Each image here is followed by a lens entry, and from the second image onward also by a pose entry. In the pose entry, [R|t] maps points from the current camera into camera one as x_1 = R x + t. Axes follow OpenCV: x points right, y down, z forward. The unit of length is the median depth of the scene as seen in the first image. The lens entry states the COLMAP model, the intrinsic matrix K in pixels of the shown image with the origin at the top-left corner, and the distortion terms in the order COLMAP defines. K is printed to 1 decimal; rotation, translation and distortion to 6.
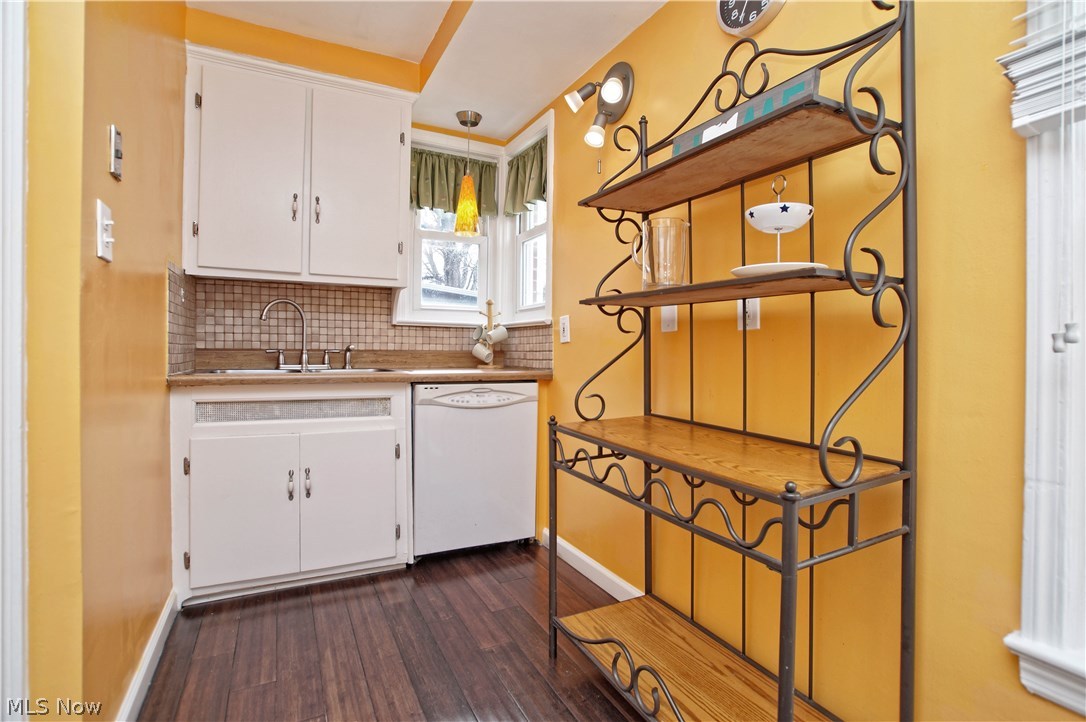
lens RADIAL K [[519.2, 0, 543.5], [0, 519.2, 358.1], [0, 0, 1]] dist [-0.014649, 0.000459]
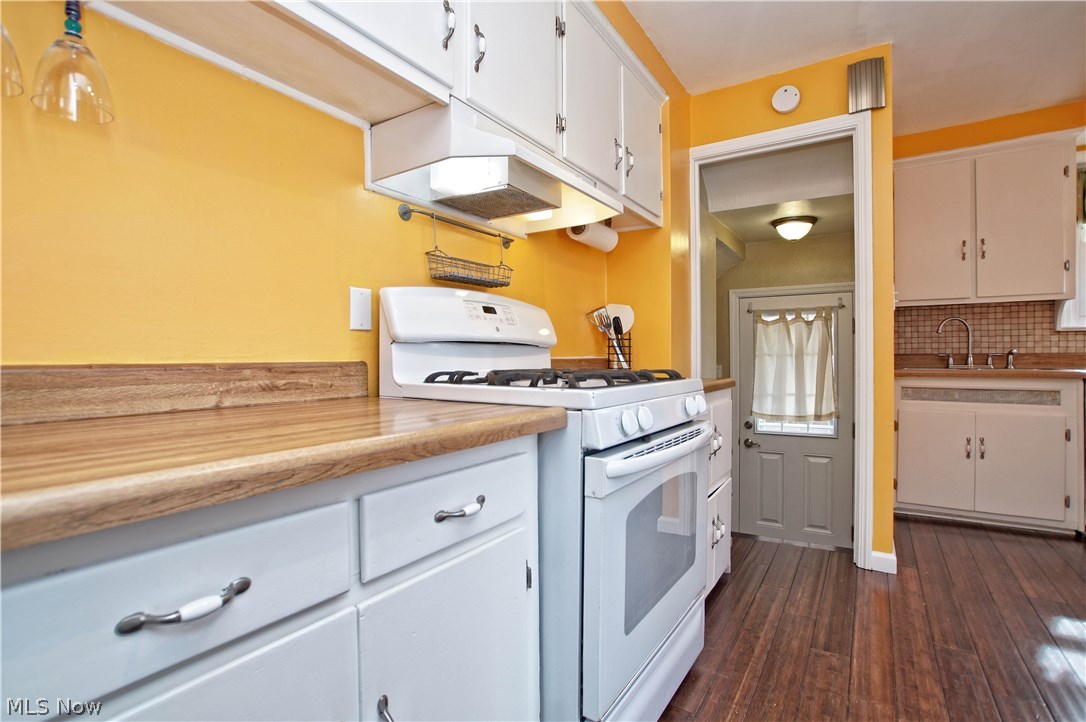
lens RADIAL K [[519.2, 0, 543.5], [0, 519.2, 358.1], [0, 0, 1]] dist [-0.014649, 0.000459]
pose [[0.511887, -0.007244, -0.859022, 0.111734], [-0.002676, 0.999946, -0.010027, 0.010836], [0.859048, 0.007431, 0.511840, -0.612935]]
